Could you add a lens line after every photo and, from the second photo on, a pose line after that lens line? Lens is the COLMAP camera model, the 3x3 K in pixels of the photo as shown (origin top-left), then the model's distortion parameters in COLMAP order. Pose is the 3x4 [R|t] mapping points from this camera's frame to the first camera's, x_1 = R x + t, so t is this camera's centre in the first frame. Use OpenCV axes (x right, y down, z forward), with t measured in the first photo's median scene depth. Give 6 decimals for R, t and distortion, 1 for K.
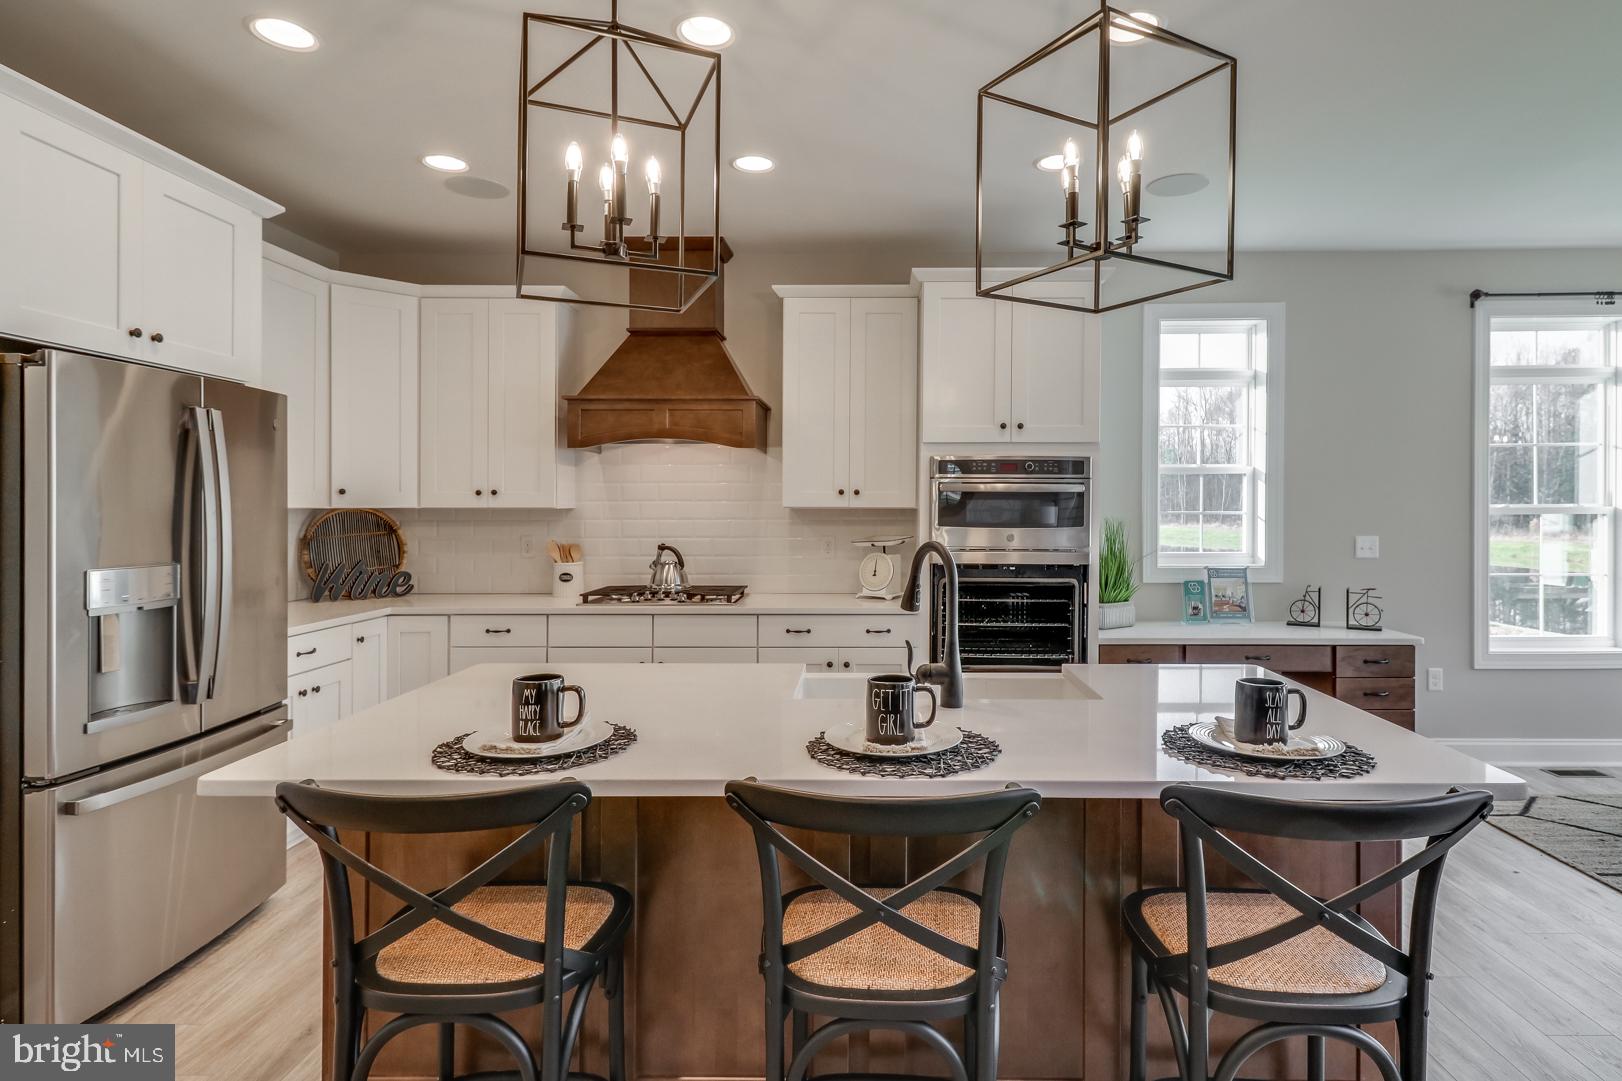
lens RADIAL K [[855.7, 0, 856.3], [0, 855.7, 508.0], [0, 0, 1]] dist [0.011784, -0.000254]
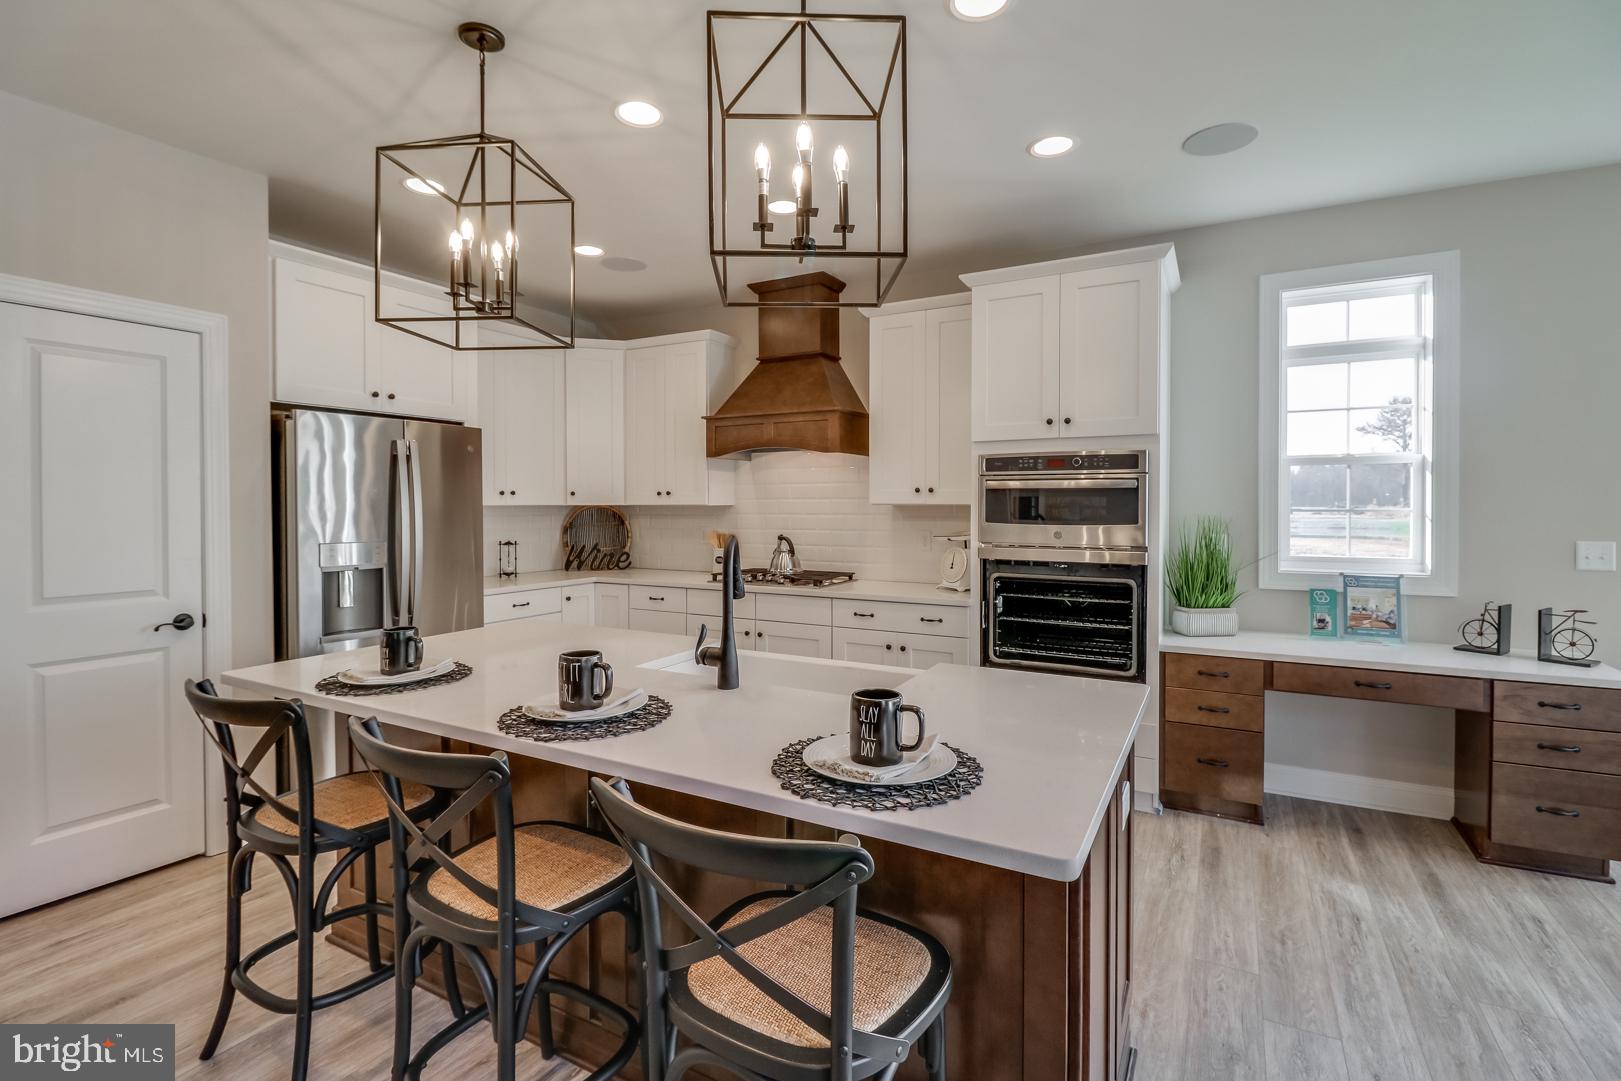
lens RADIAL K [[739.9, 0, 814.4], [0, 739.9, 514.9], [0, 0, 1]] dist [-0.003561, -0.001055]
pose [[0.881122, 0.005608, -0.472855, 0.306782], [0.000112, 0.999927, 0.012068, 0.001249], [0.472889, -0.010686, 0.881057, 0.107525]]
